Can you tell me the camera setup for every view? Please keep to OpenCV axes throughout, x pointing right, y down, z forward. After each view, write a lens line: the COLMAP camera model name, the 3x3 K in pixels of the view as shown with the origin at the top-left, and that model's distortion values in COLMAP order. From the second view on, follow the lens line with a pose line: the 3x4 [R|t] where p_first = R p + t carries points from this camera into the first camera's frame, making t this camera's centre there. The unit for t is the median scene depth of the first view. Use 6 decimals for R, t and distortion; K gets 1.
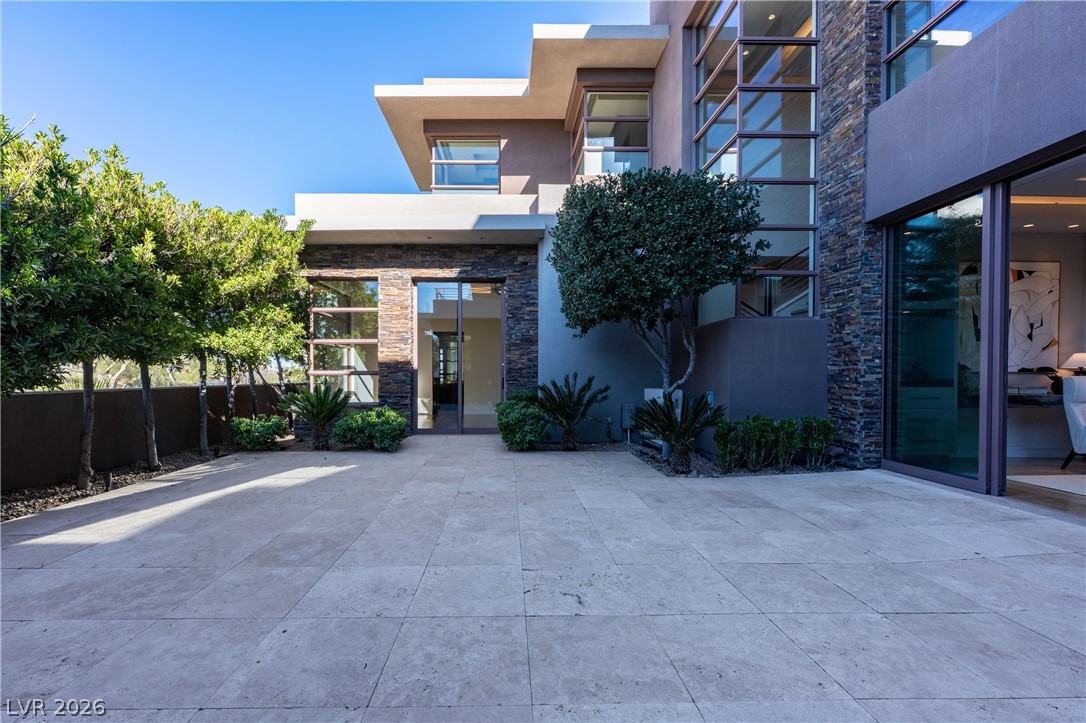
lens RADIAL K [[434.3, 0, 537.8], [0, 434.3, 381.6], [0, 0, 1]] dist [-0.001539, -0.000241]
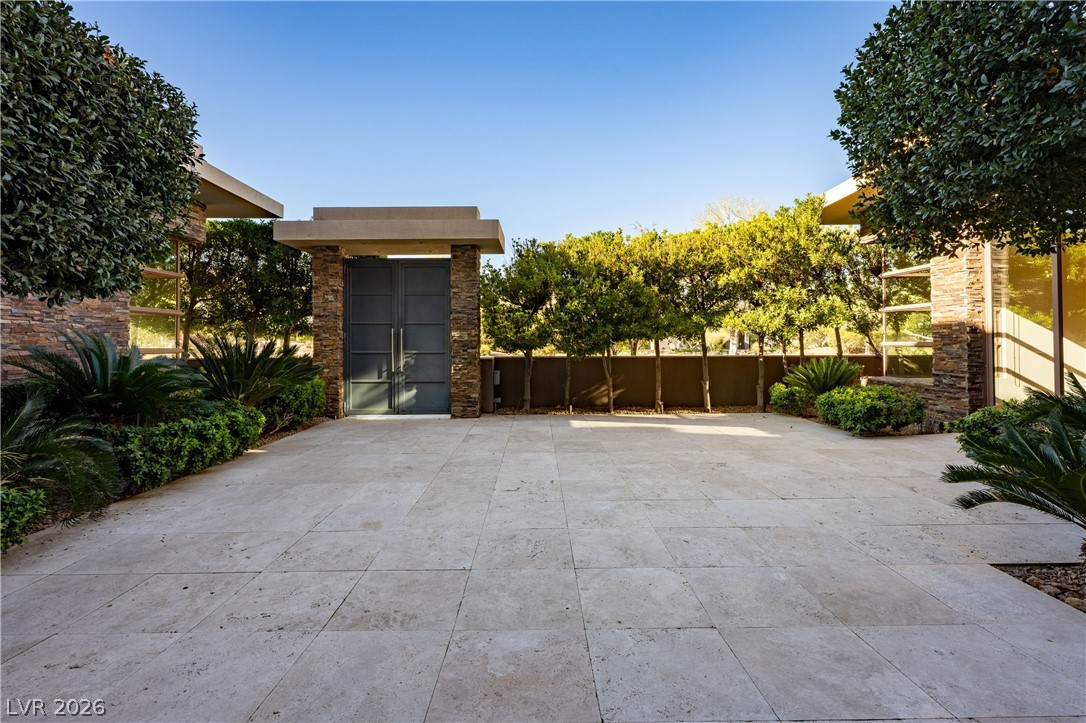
lens RADIAL K [[493.5, 0, 548.9], [0, 493.5, 335.4], [0, 0, 1]] dist [-0.002222, -0.000972]
pose [[0.005532, -0.015350, -0.999867, 0.727957], [-0.010682, 0.999824, -0.015408, -0.021996], [0.999928, 0.010766, 0.005367, 0.413962]]
